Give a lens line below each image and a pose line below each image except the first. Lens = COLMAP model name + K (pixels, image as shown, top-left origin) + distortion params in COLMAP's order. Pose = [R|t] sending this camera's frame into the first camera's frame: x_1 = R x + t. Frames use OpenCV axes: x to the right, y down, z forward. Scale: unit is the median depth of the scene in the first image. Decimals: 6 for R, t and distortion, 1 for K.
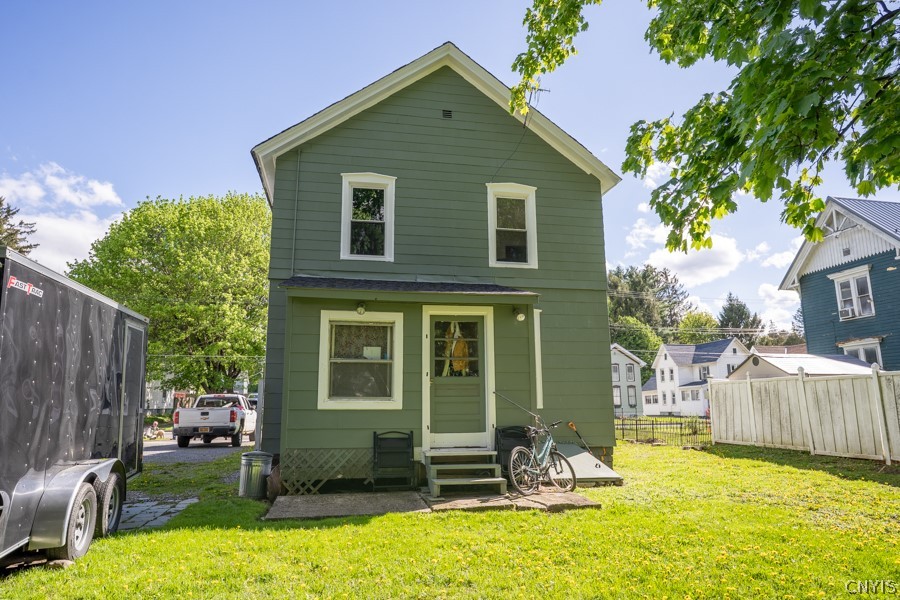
lens RADIAL K [[581.9, 0, 450.0], [0, 581.9, 300.0], [0, 0, 1]] dist [-0.035344, 0.058999]
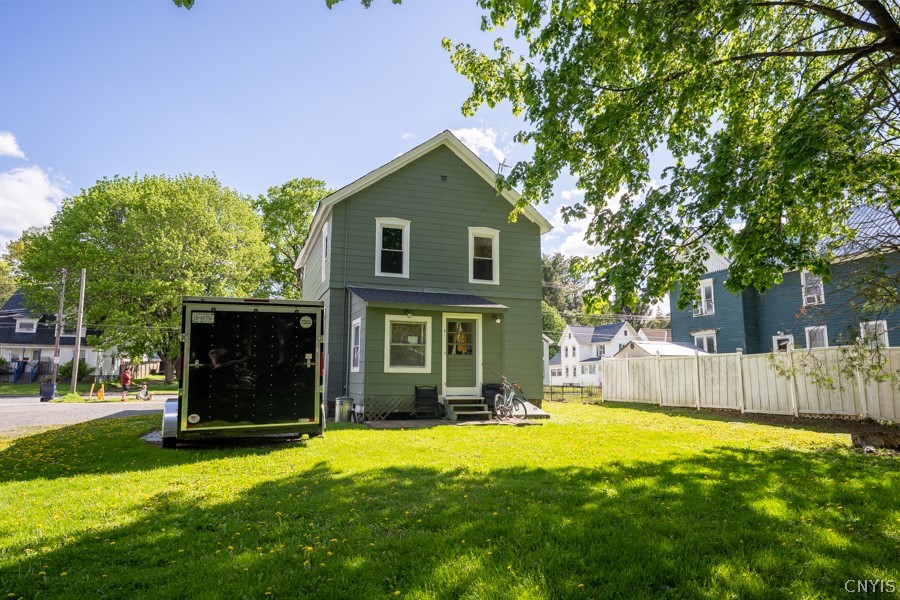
lens RADIAL K [[581.9, 0, 450.0], [0, 581.9, 300.0], [0, 0, 1]] dist [-0.035344, 0.058999]
pose [[0.987588, 0.031247, 0.153929, -0.216434], [-0.038493, 0.998275, 0.044322, -0.078035], [-0.152278, -0.049697, 0.987087, -0.509944]]
